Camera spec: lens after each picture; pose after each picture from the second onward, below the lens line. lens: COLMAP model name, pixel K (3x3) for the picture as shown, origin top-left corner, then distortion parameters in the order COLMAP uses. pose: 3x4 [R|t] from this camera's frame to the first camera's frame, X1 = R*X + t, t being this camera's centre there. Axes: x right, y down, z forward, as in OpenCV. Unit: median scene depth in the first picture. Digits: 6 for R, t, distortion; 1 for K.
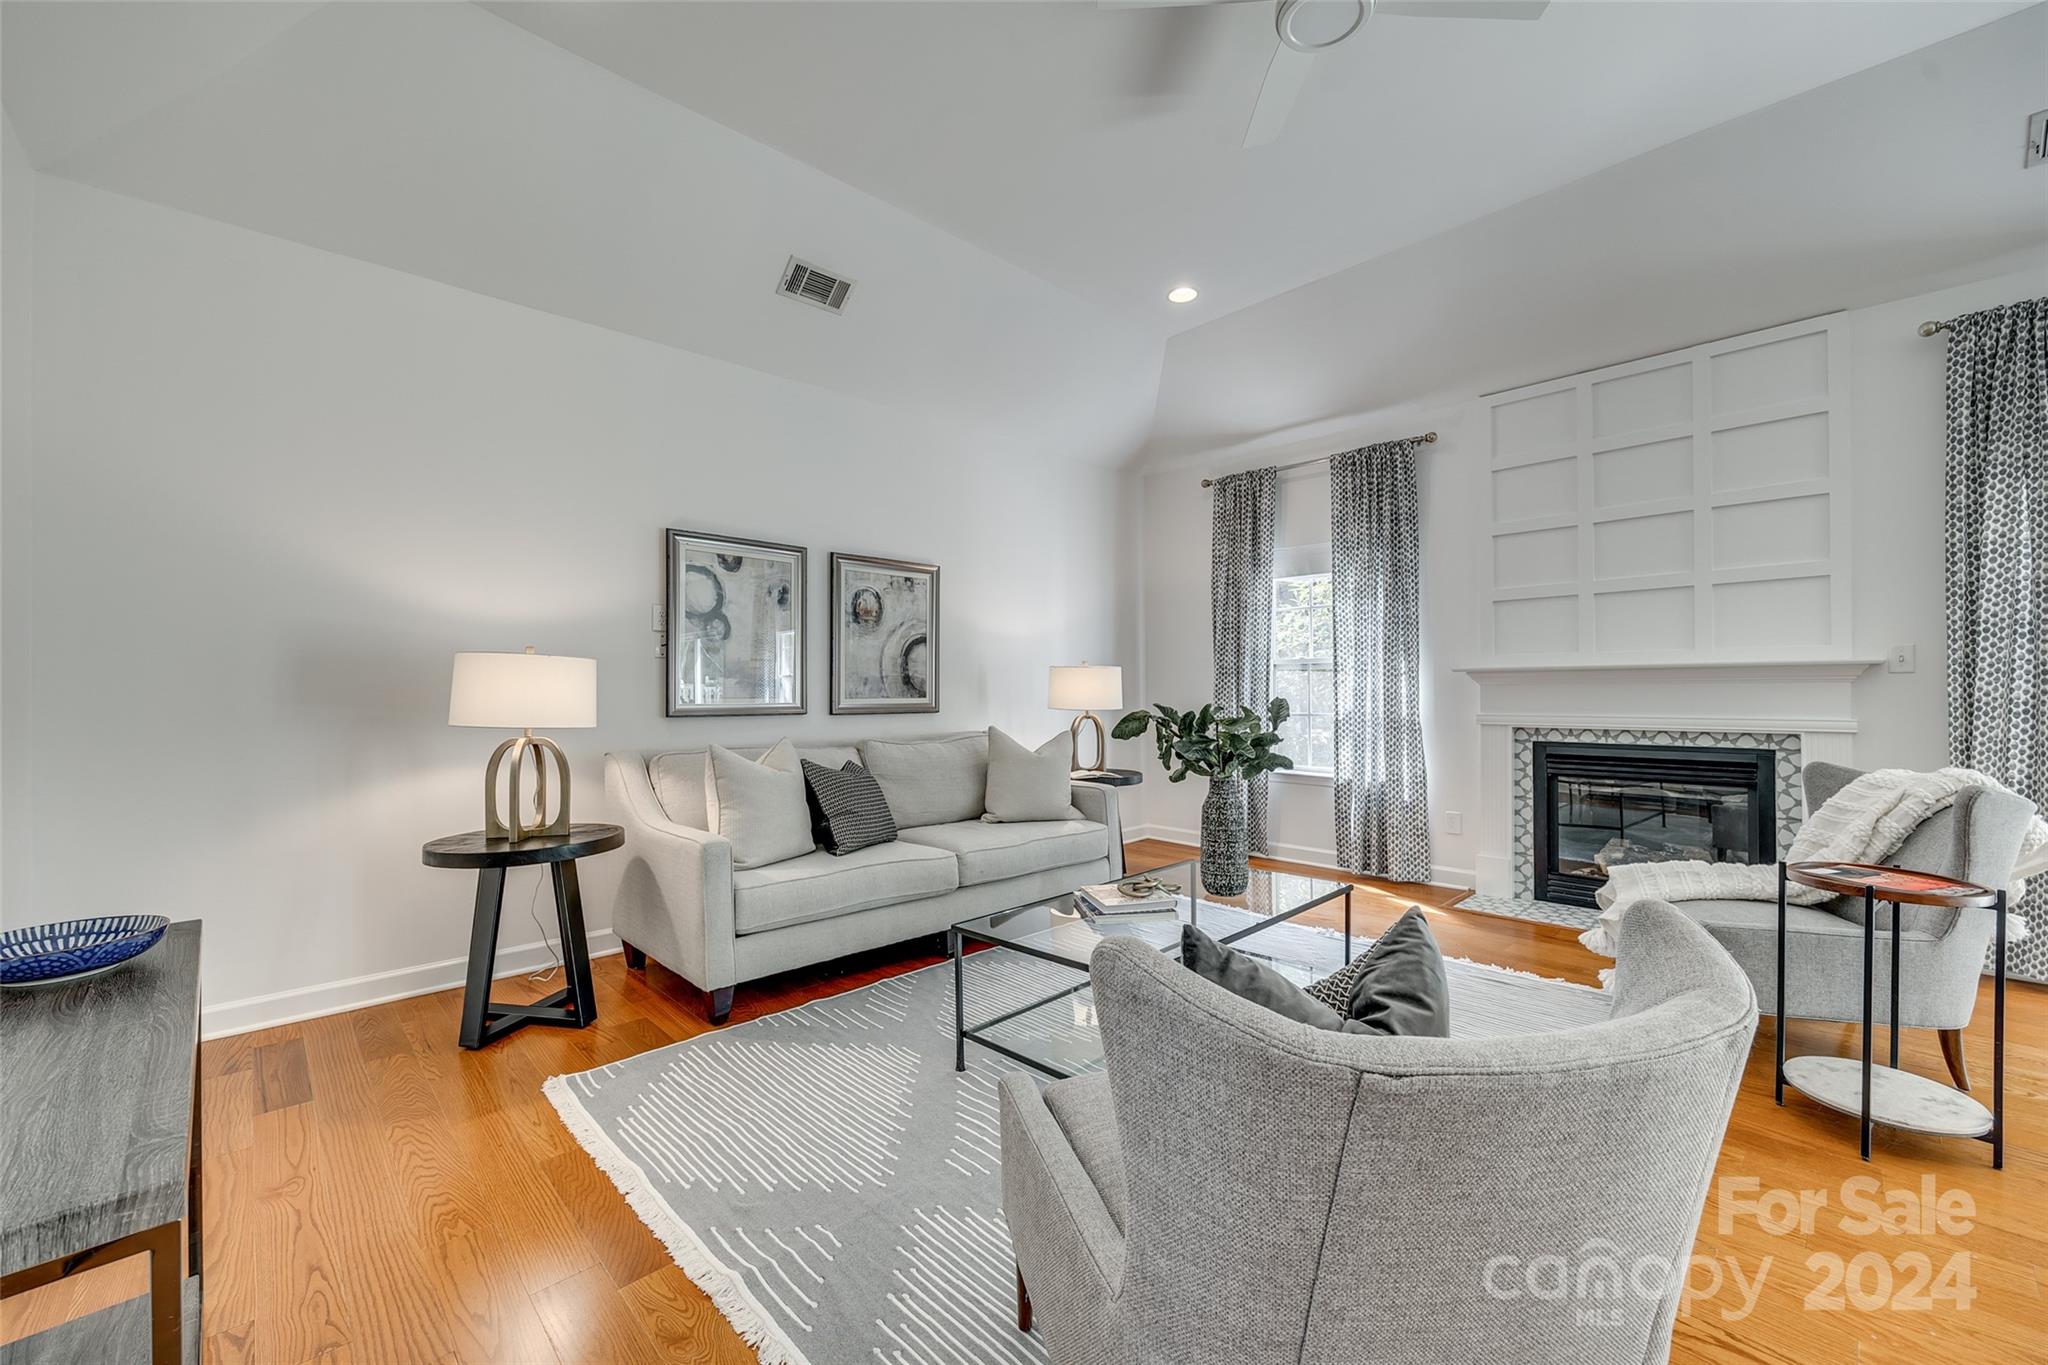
lens RADIAL K [[819.5, 0, 1023.6], [0, 819.5, 691.0], [0, 0, 1]] dist [0.000161, 0.000108]
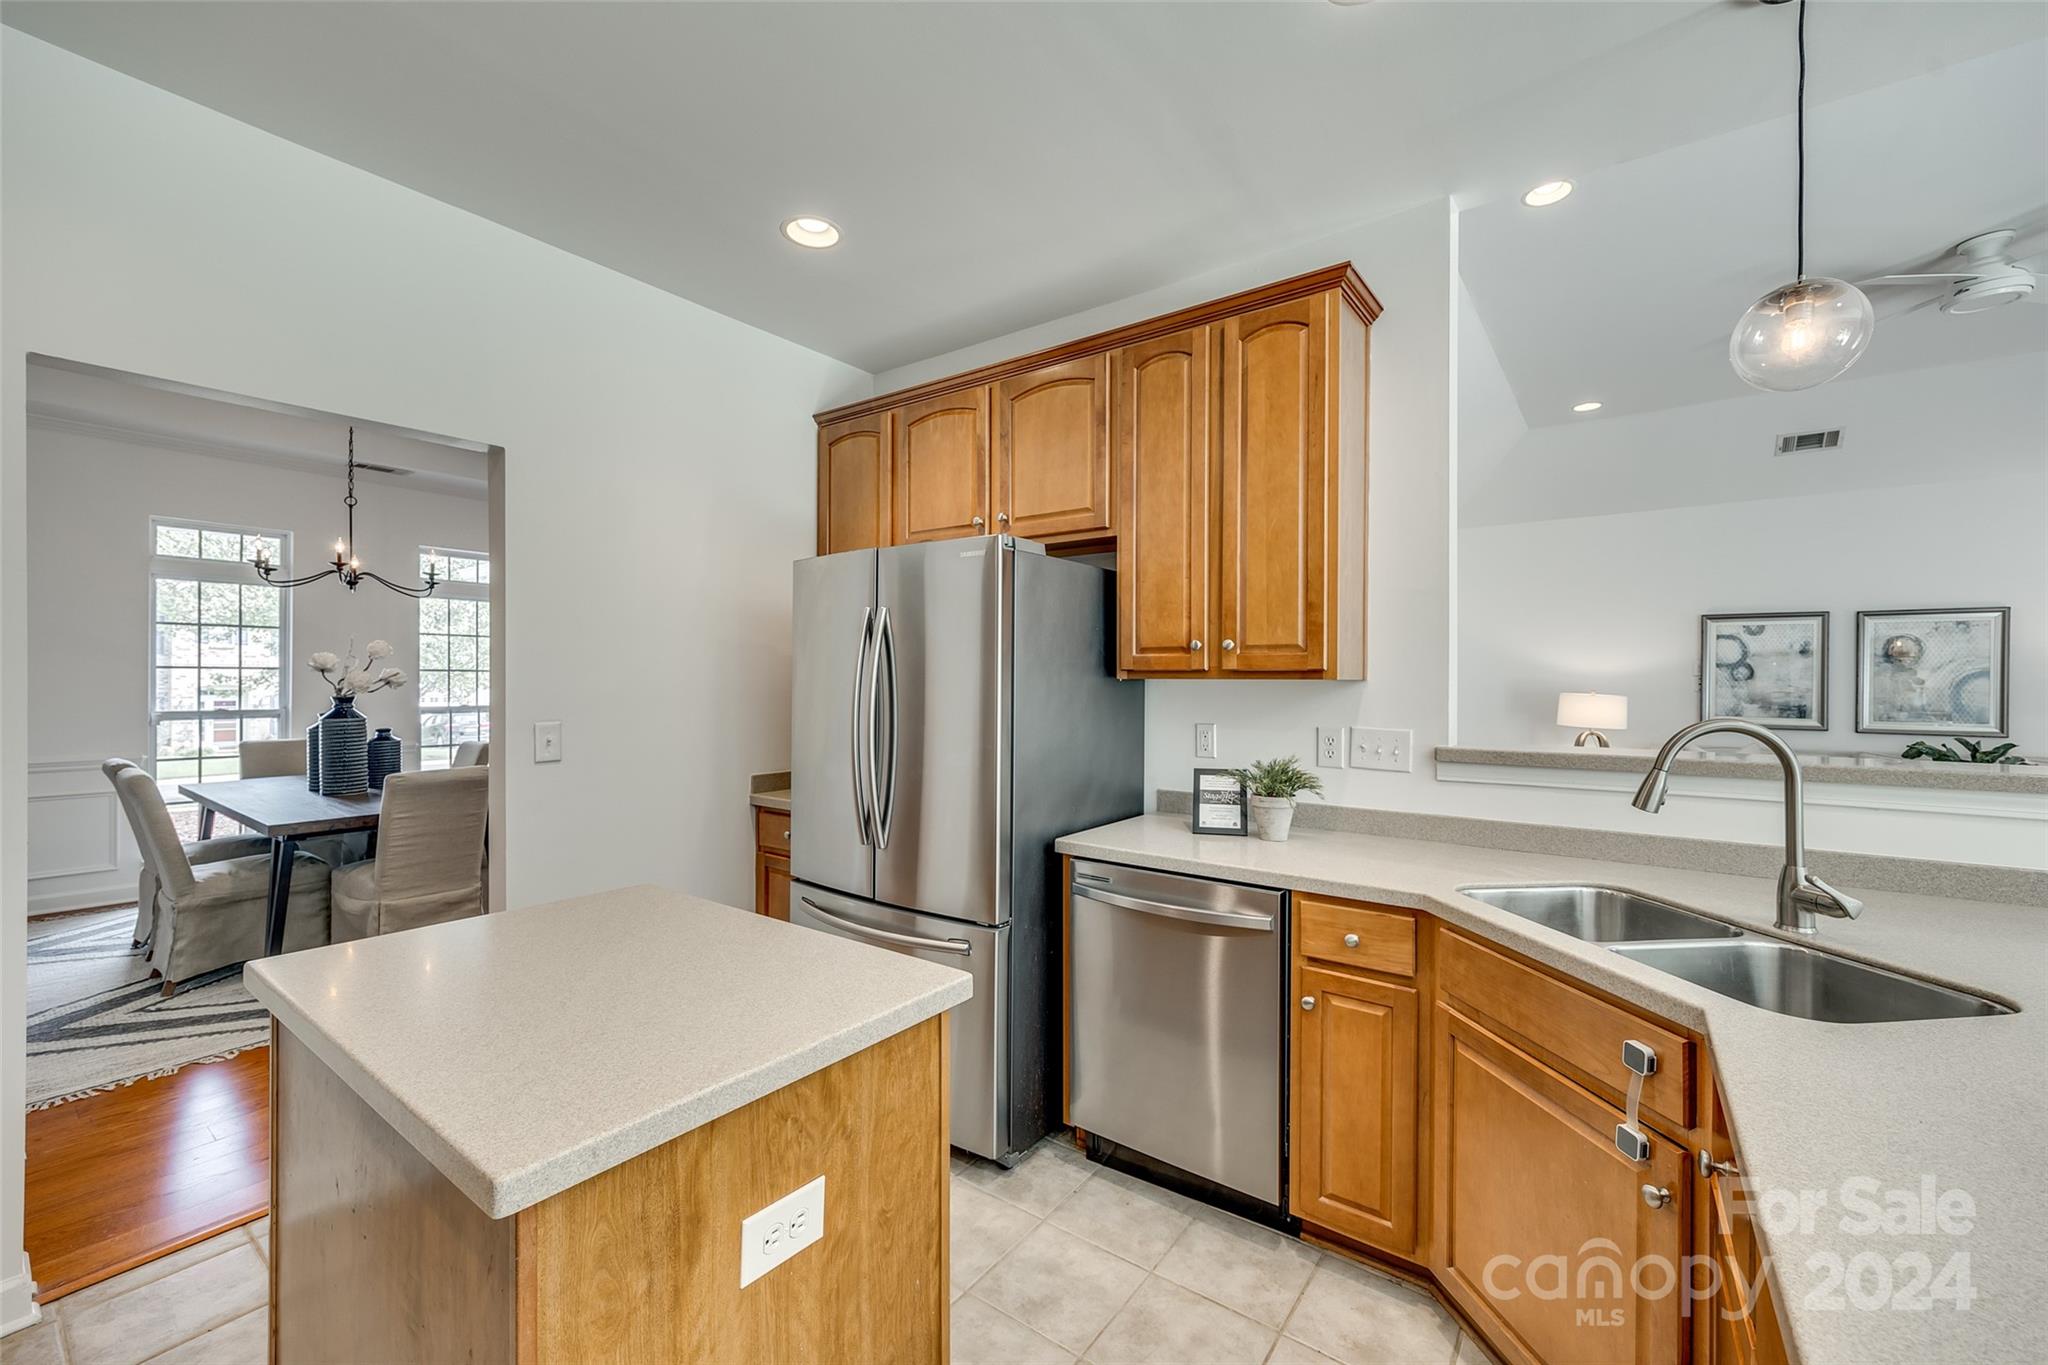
lens RADIAL K [[819.5, 0, 1024.5], [0, 819.5, 679.2], [0, 0, 1]] dist [0.000161, 0.000108]
pose [[0.154008, 0.006368, -0.988049, 0.775844], [-0.004591, 0.999973, 0.005730, -0.052937], [0.988059, 0.003654, 0.154033, -0.486192]]
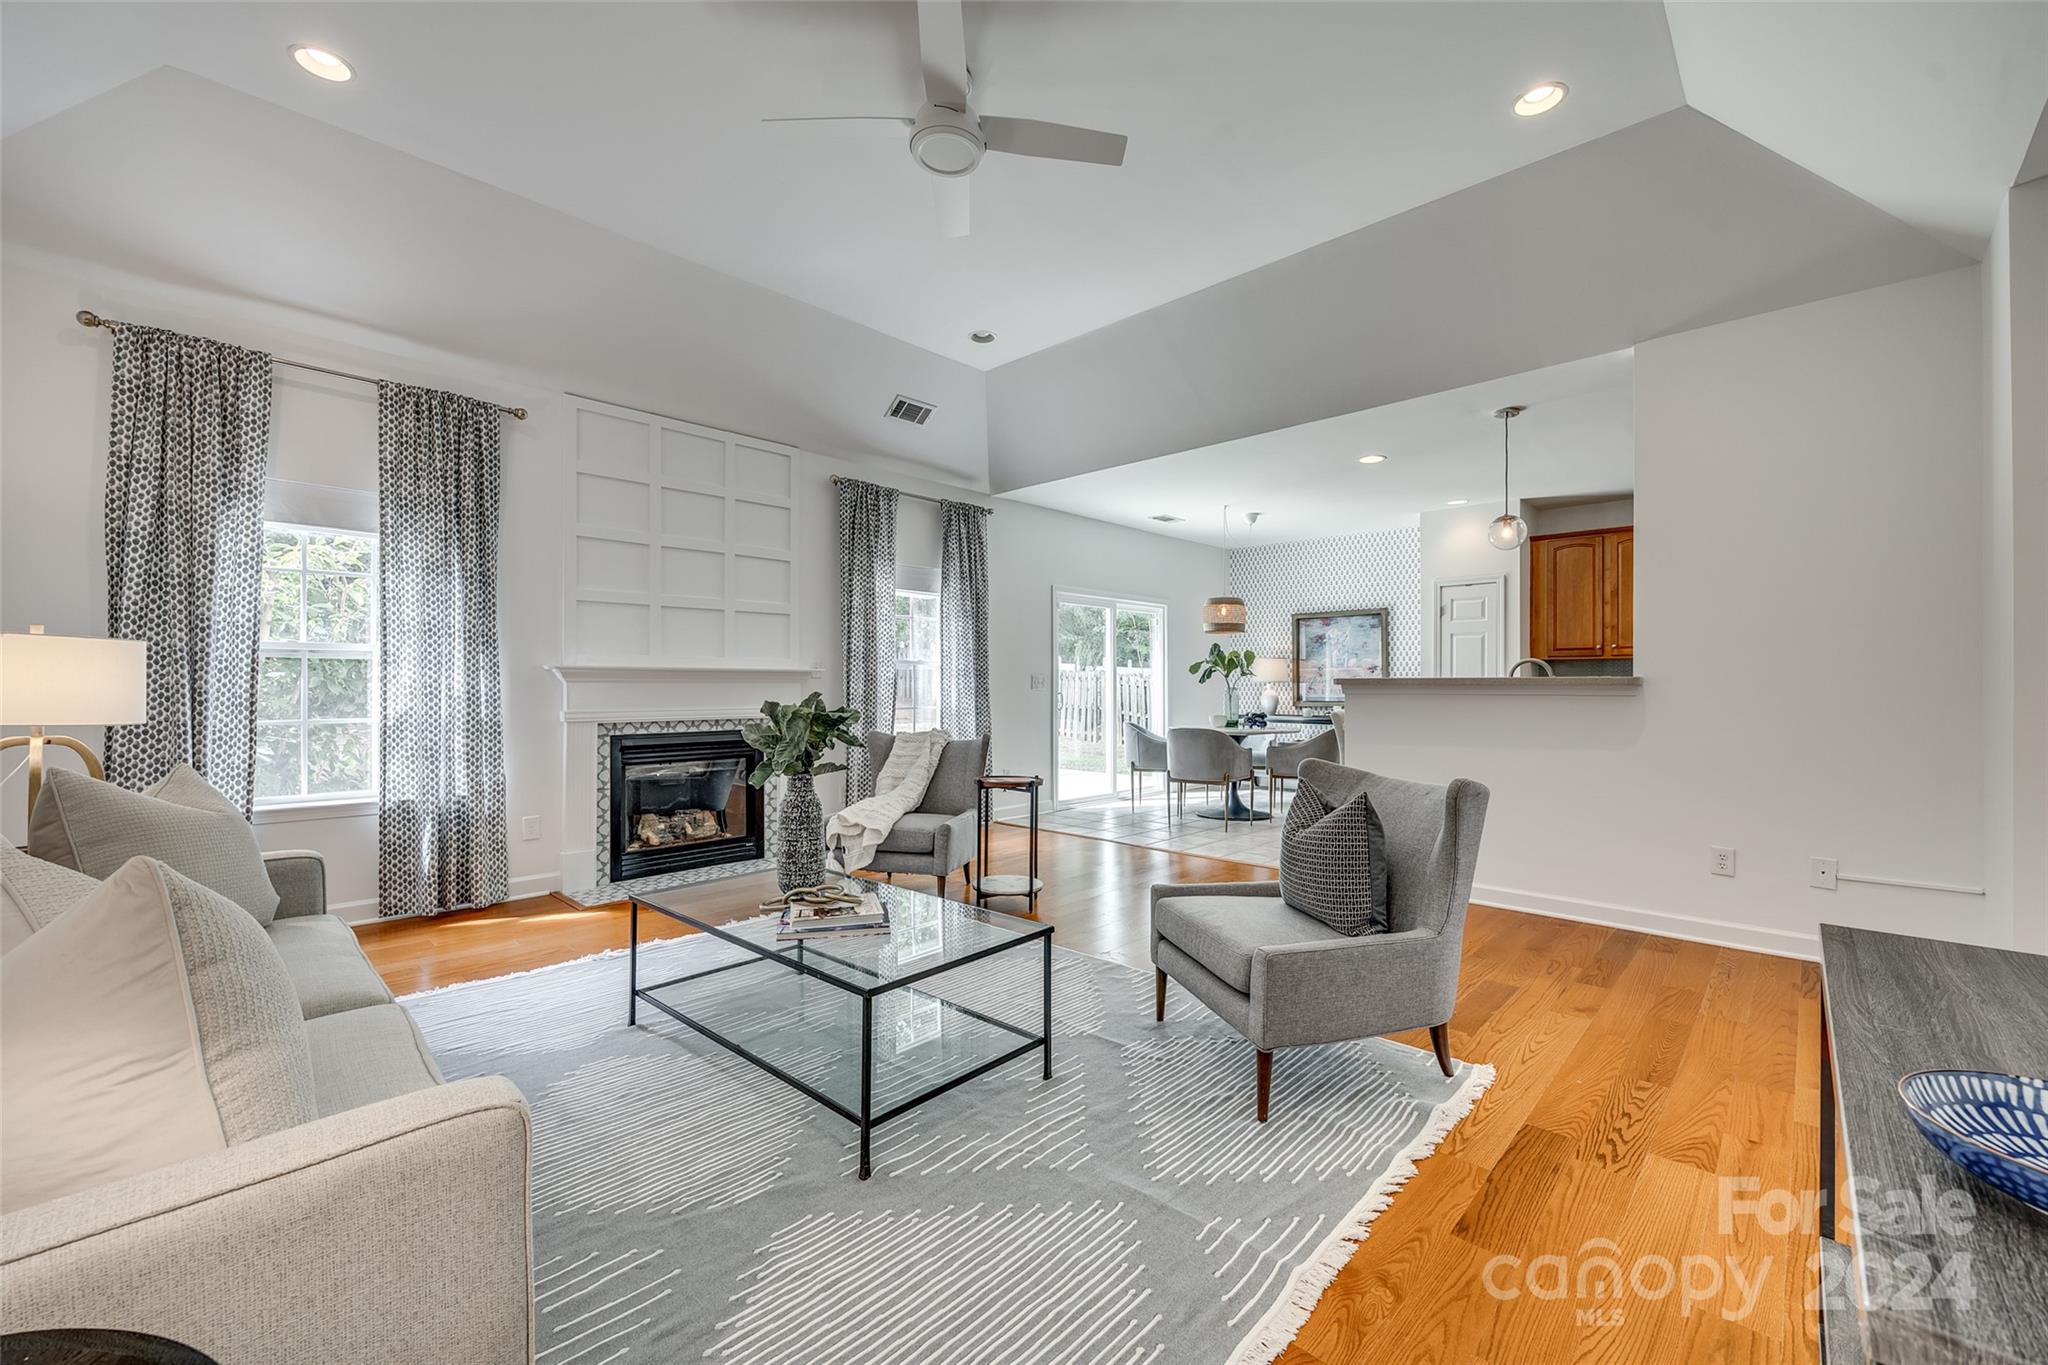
lens RADIAL K [[819.5, 0, 1037.2], [0, 819.5, 689.7], [0, 0, 1]] dist [0.000161, 0.000108]
pose [[-0.048649, 0.001717, 0.998814, -0.661235], [0.001366, 0.999998, -0.001653, 0.004990], [-0.998815, 0.001284, -0.048651, 0.677372]]
